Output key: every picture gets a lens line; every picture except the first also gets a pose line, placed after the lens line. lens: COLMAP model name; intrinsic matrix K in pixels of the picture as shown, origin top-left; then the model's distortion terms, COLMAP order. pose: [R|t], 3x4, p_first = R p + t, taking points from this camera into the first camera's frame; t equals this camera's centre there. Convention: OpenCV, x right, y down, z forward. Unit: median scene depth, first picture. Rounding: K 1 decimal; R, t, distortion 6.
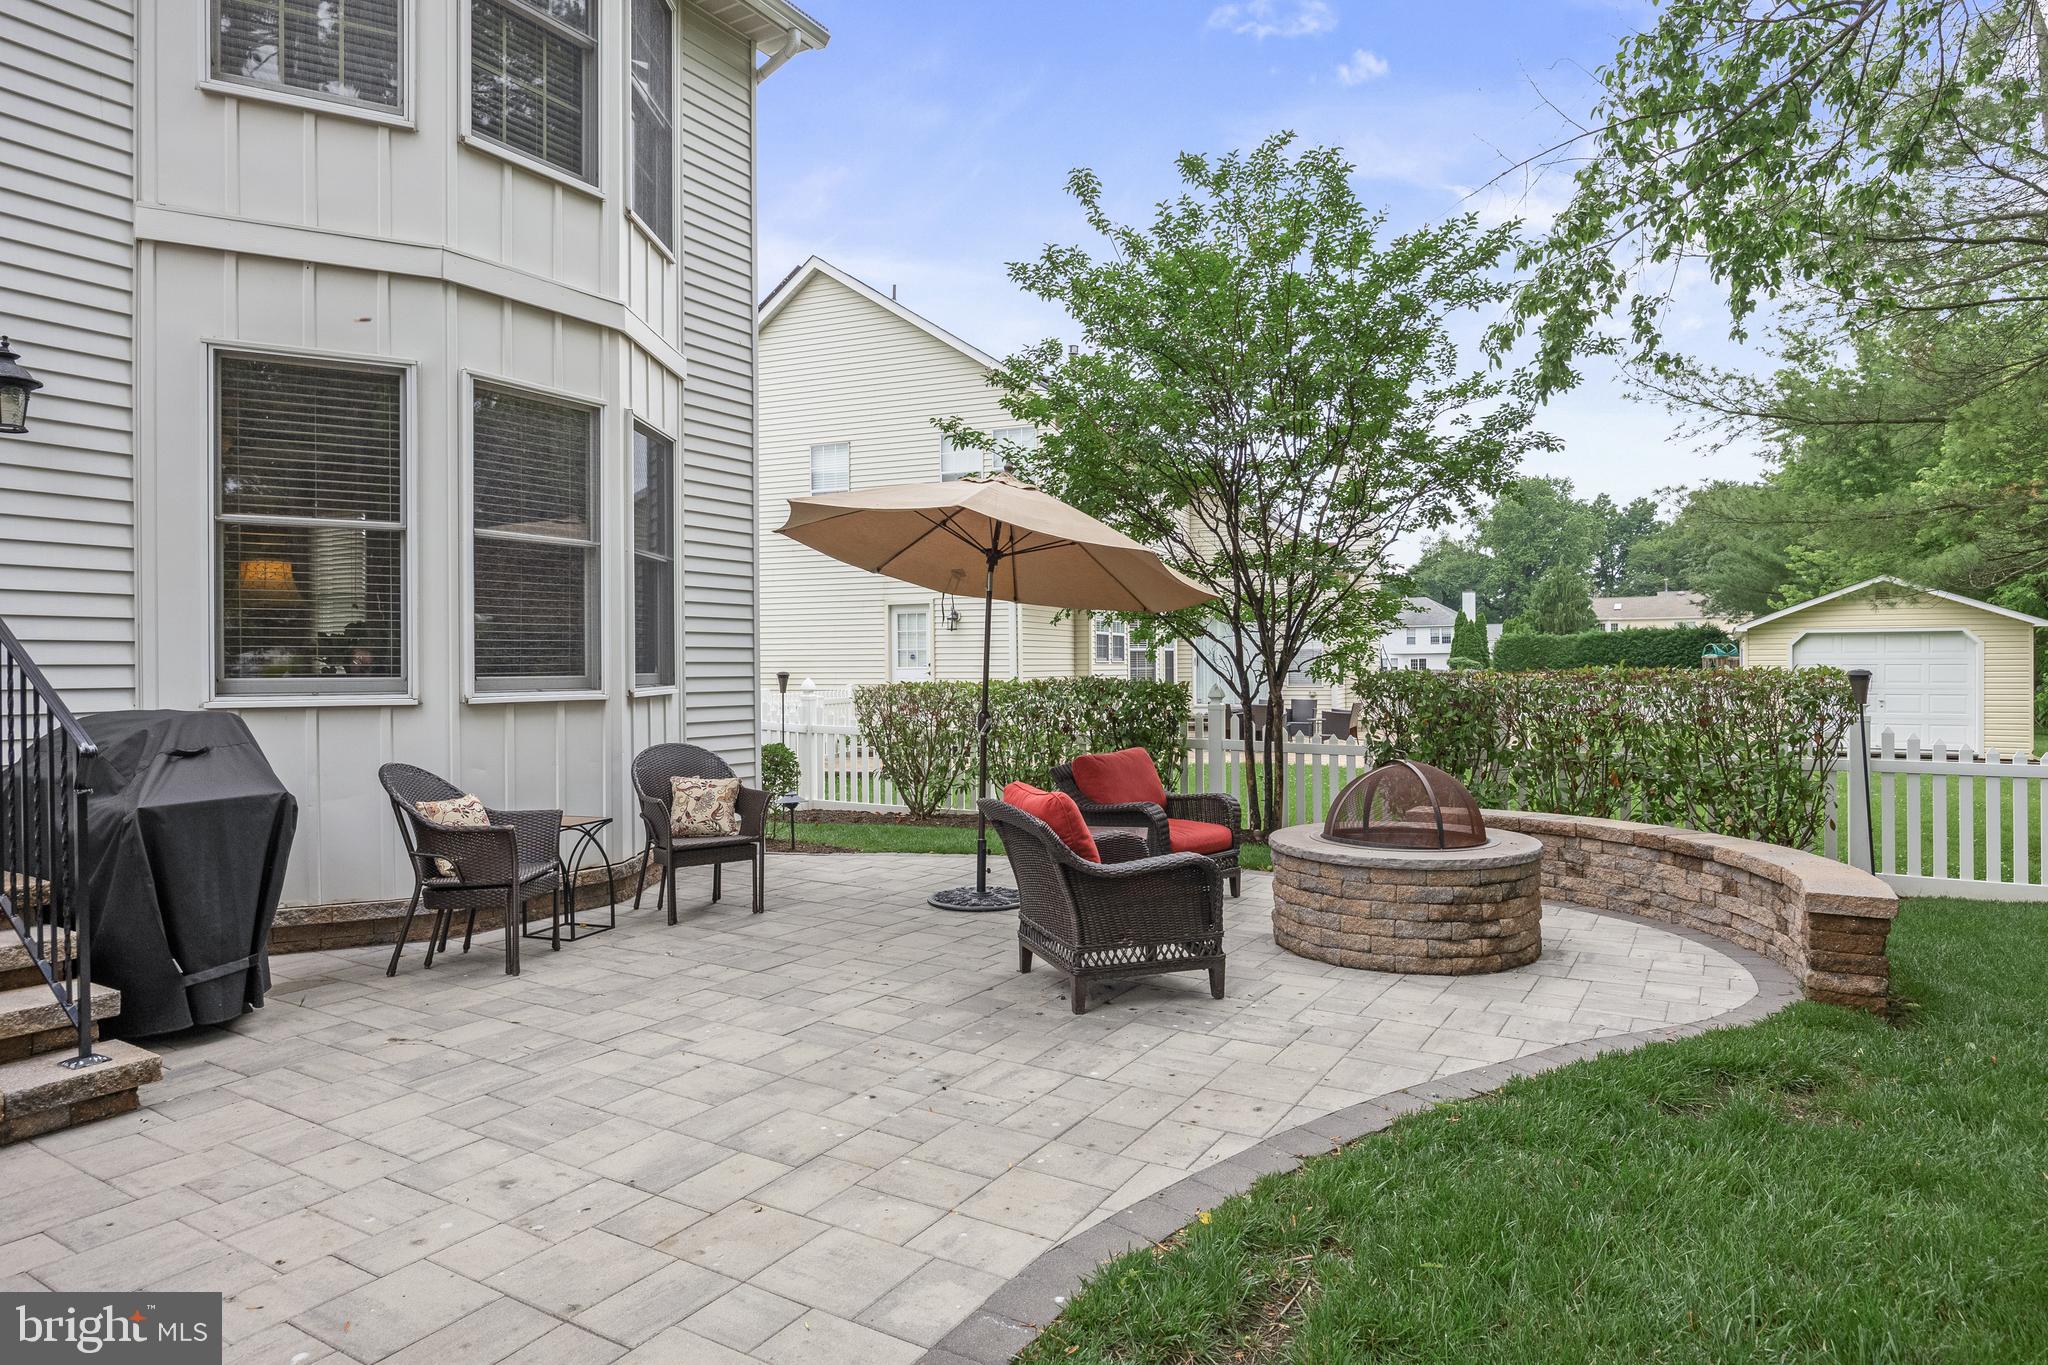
lens RADIAL K [[1179.1, 0, 1032.0], [0, 1179.1, 663.5], [0, 0, 1]] dist [-0.001822, -0.000130]
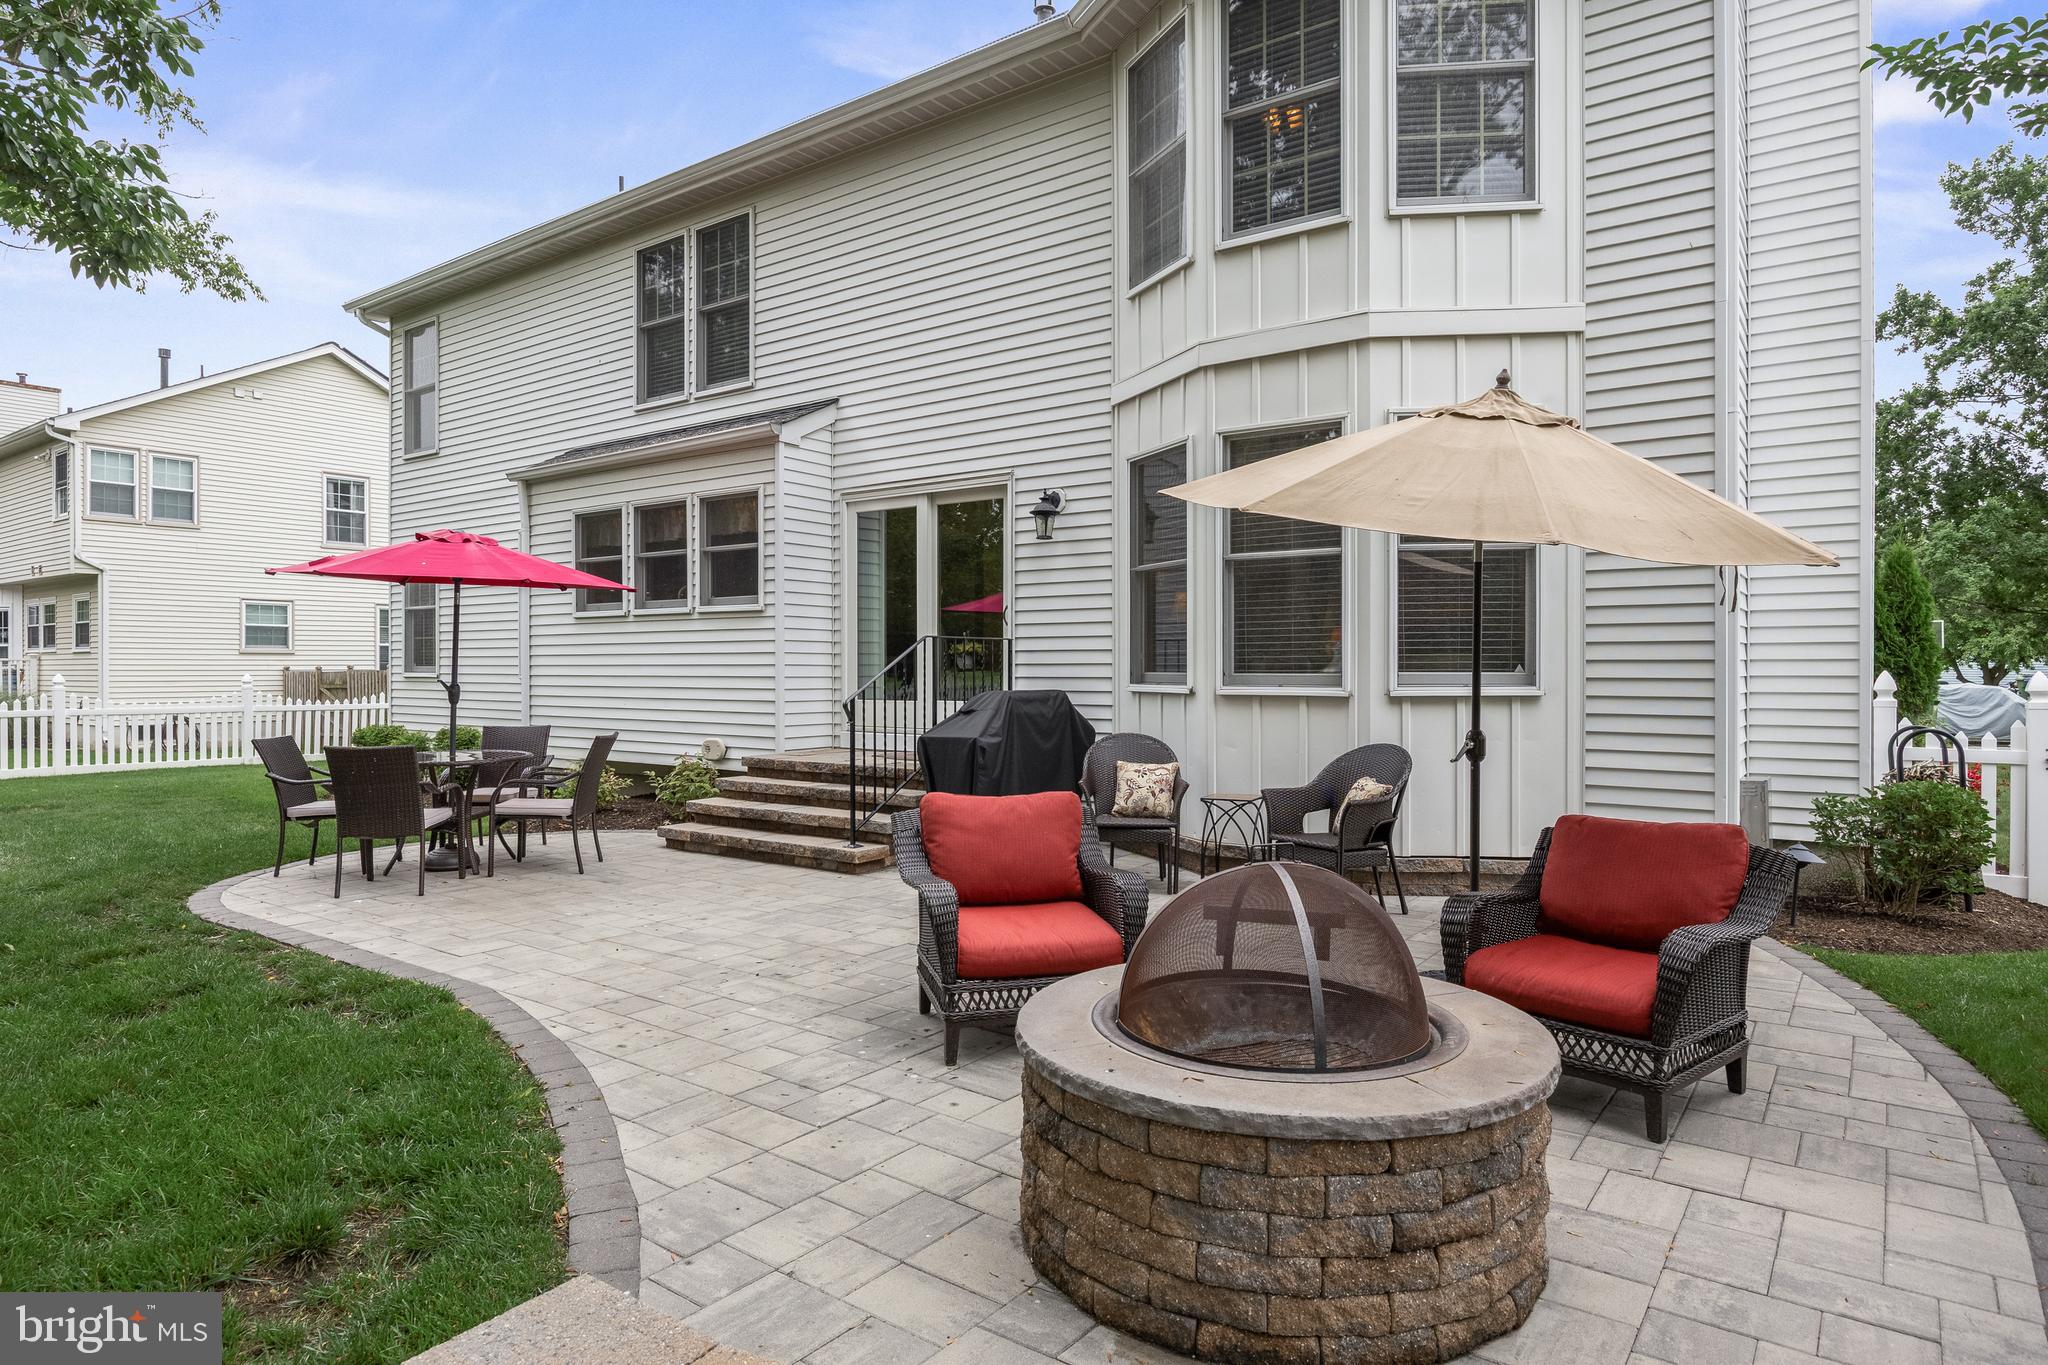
lens RADIAL K [[1179.1, 0, 1032.0], [0, 1179.1, 663.5], [0, 0, 1]] dist [-0.001822, -0.000130]
pose [[-0.094490, 0.004339, -0.995516, 1.091188], [0.000069, 0.999991, 0.004352, -0.006095], [0.995526, 0.000342, -0.094489, 1.255769]]
